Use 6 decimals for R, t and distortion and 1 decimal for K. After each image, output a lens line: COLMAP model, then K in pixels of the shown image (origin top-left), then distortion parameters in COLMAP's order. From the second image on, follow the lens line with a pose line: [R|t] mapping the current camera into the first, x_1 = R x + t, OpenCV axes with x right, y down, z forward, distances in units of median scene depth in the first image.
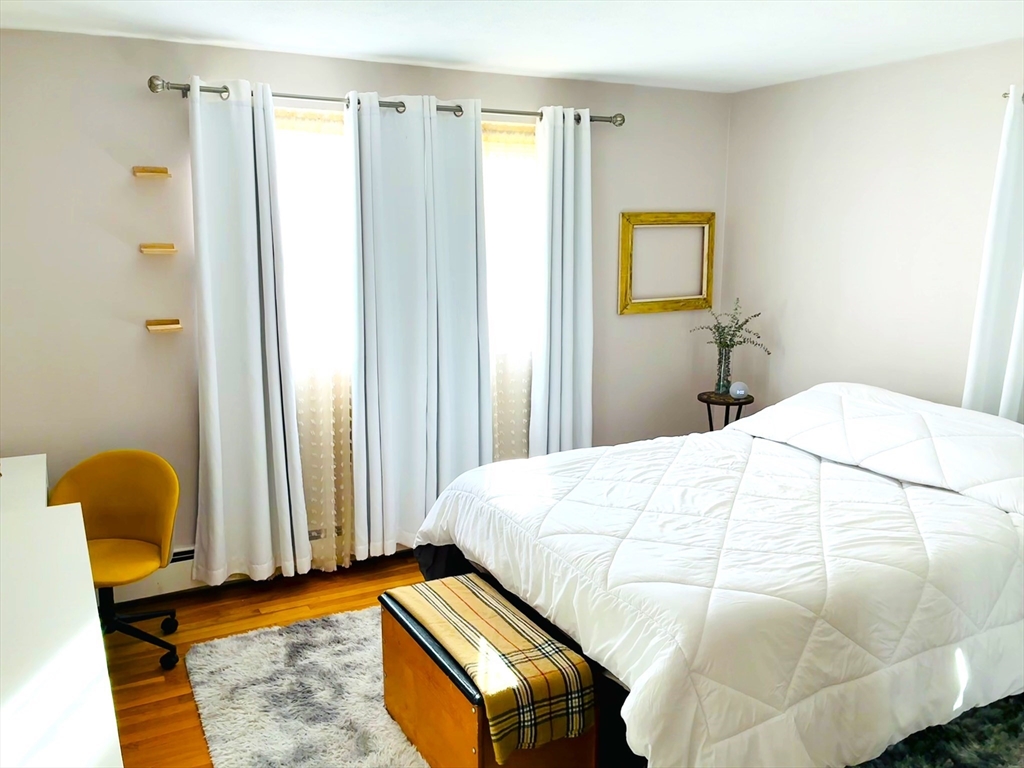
lens RADIAL K [[848.0, 0, 517.4], [0, 848.0, 389.8], [0, 0, 1]] dist [0.031762, -0.009643]
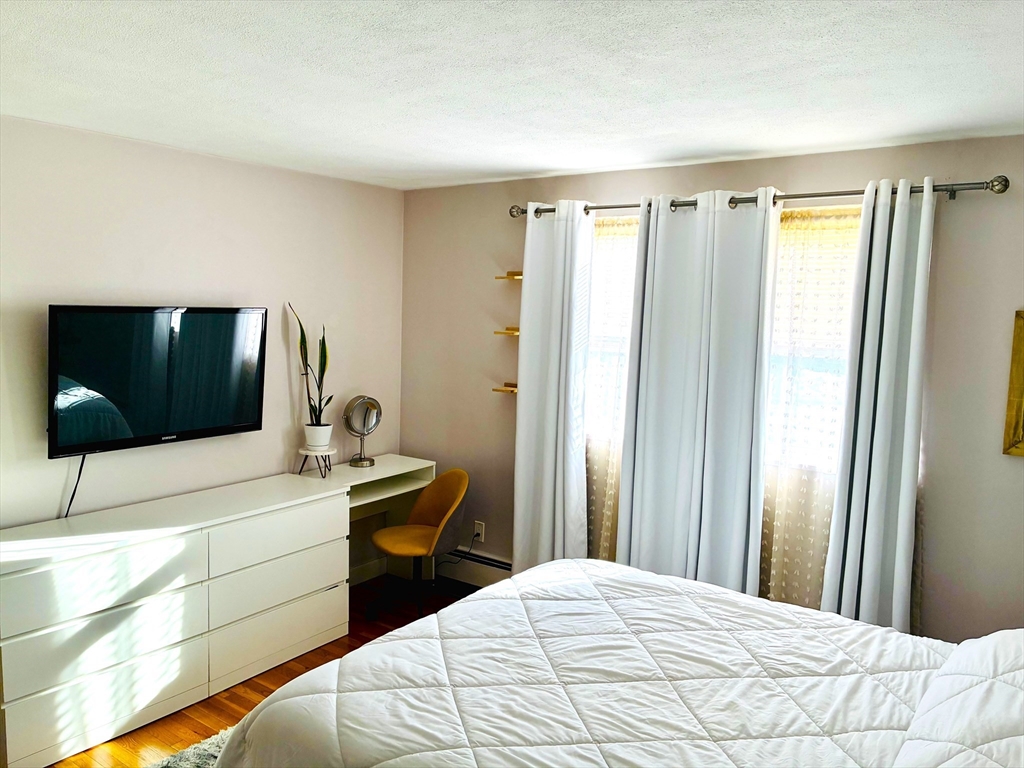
lens RADIAL K [[772.3, 0, 505.3], [0, 772.3, 382.1], [0, 0, 1]] dist [0.025307, -0.004990]
pose [[0.446925, 0.099967, -0.888968, 0.691159], [-0.195579, 0.980615, 0.011946, -0.102143], [0.872930, 0.168525, 0.457813, 0.465932]]
